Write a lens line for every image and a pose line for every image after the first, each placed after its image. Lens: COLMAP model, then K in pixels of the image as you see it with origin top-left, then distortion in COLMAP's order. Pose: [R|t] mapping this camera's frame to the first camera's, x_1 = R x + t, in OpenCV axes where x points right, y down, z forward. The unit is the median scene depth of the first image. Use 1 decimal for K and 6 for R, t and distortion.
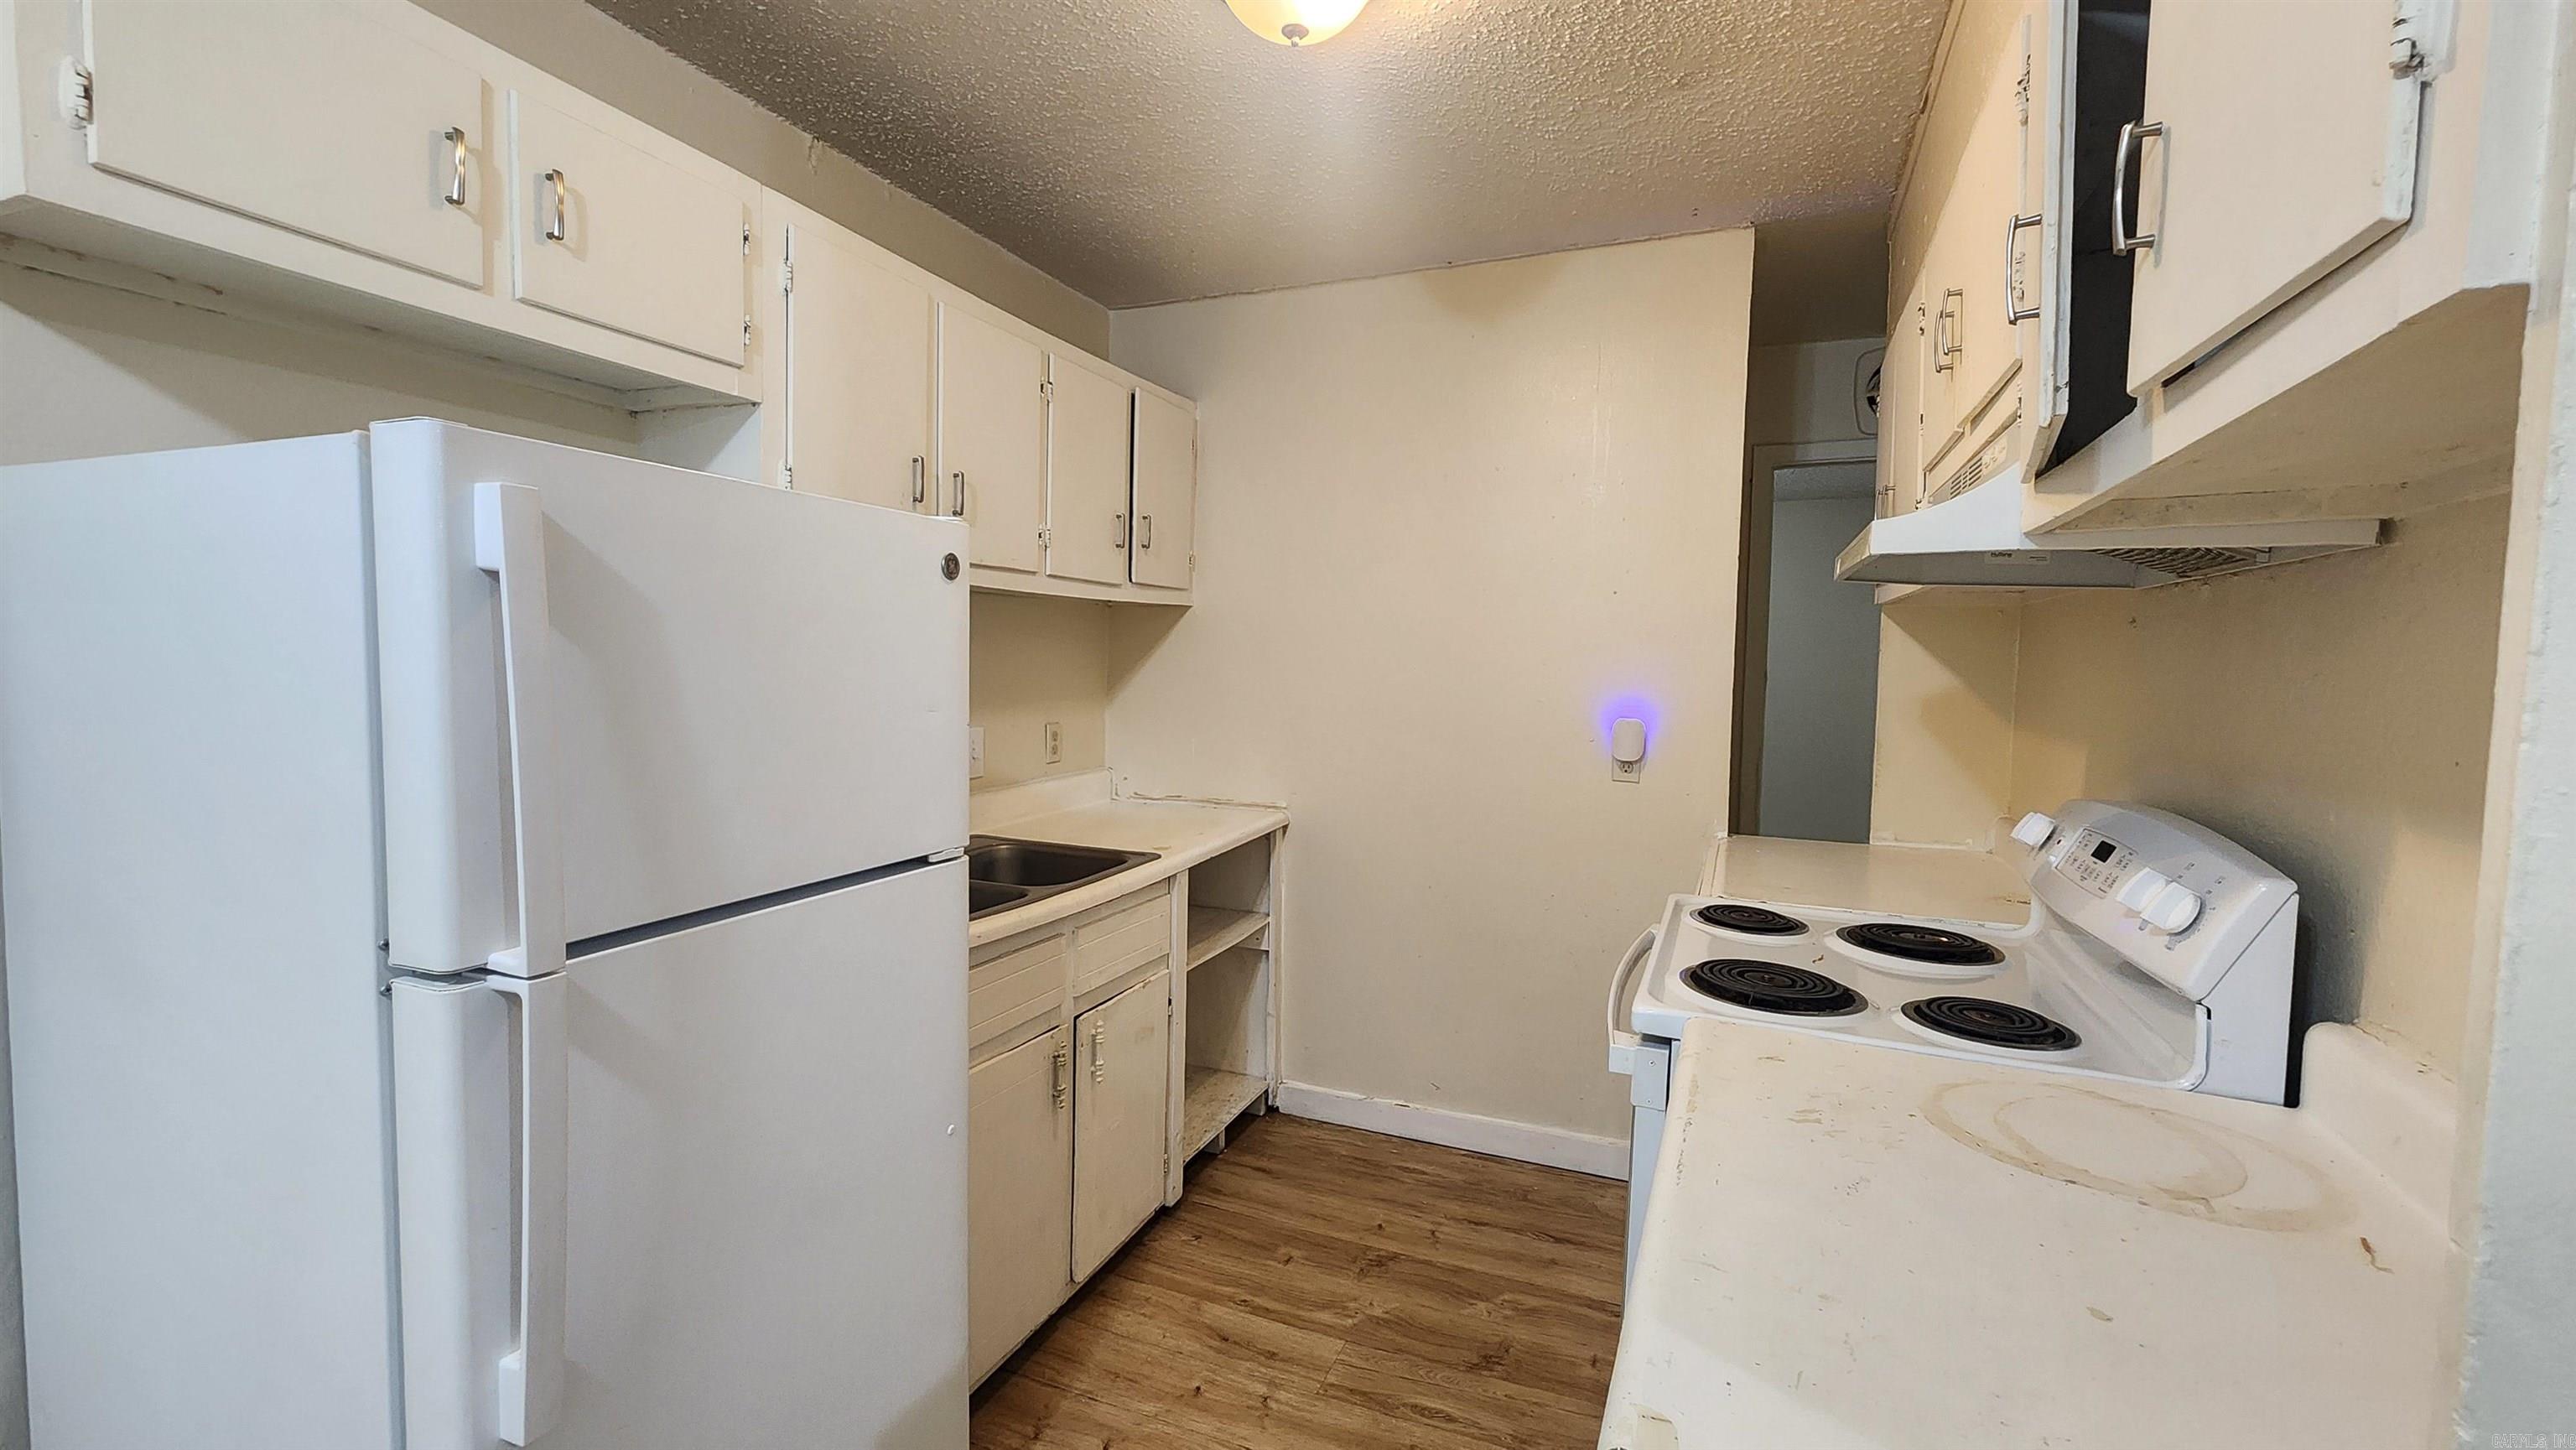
lens RADIAL K [[1040.9, 0, 1286.1], [0, 1040.9, 718.4], [0, 0, 1]] dist [0.001170, 0.000204]
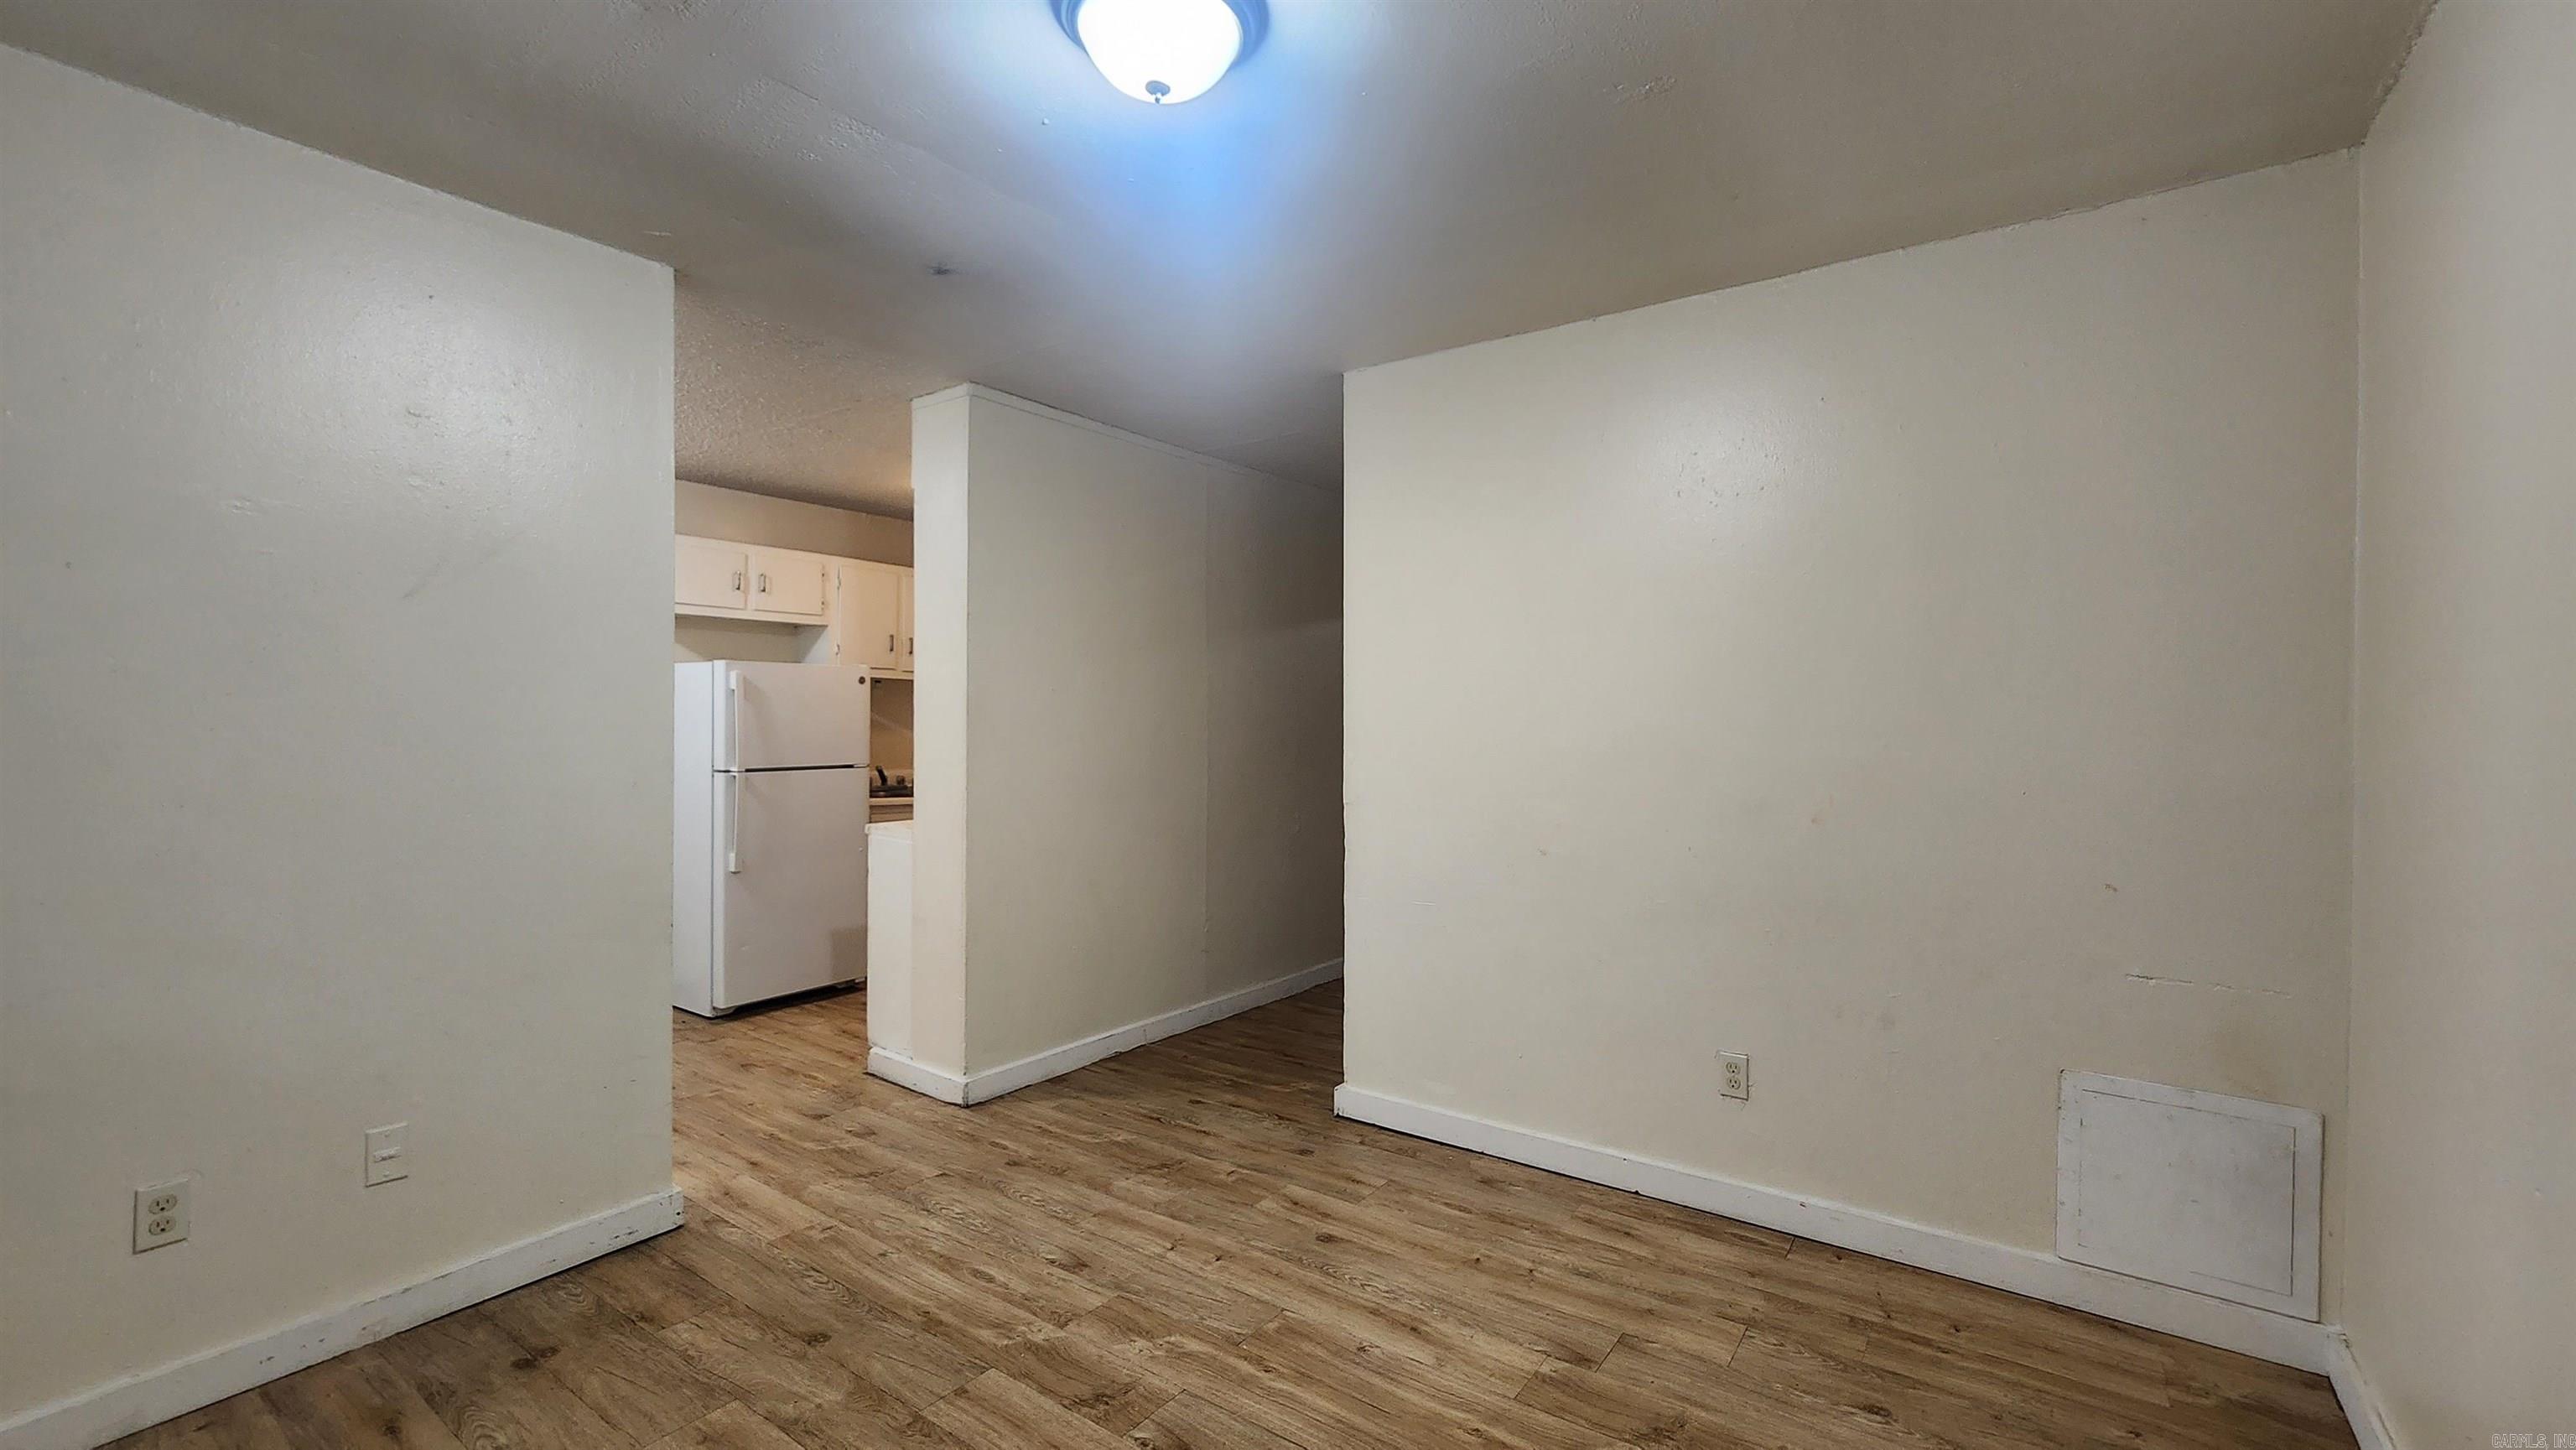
lens RADIAL K [[1040.9, 0, 1286.1], [0, 1040.9, 718.4], [0, 0, 1]] dist [0.001170, 0.000204]
pose [[0.975698, -0.011159, -0.218836, 1.969980], [-0.003560, 0.997763, -0.066753, 0.217551], [0.219091, 0.065909, 0.973476, -2.213908]]
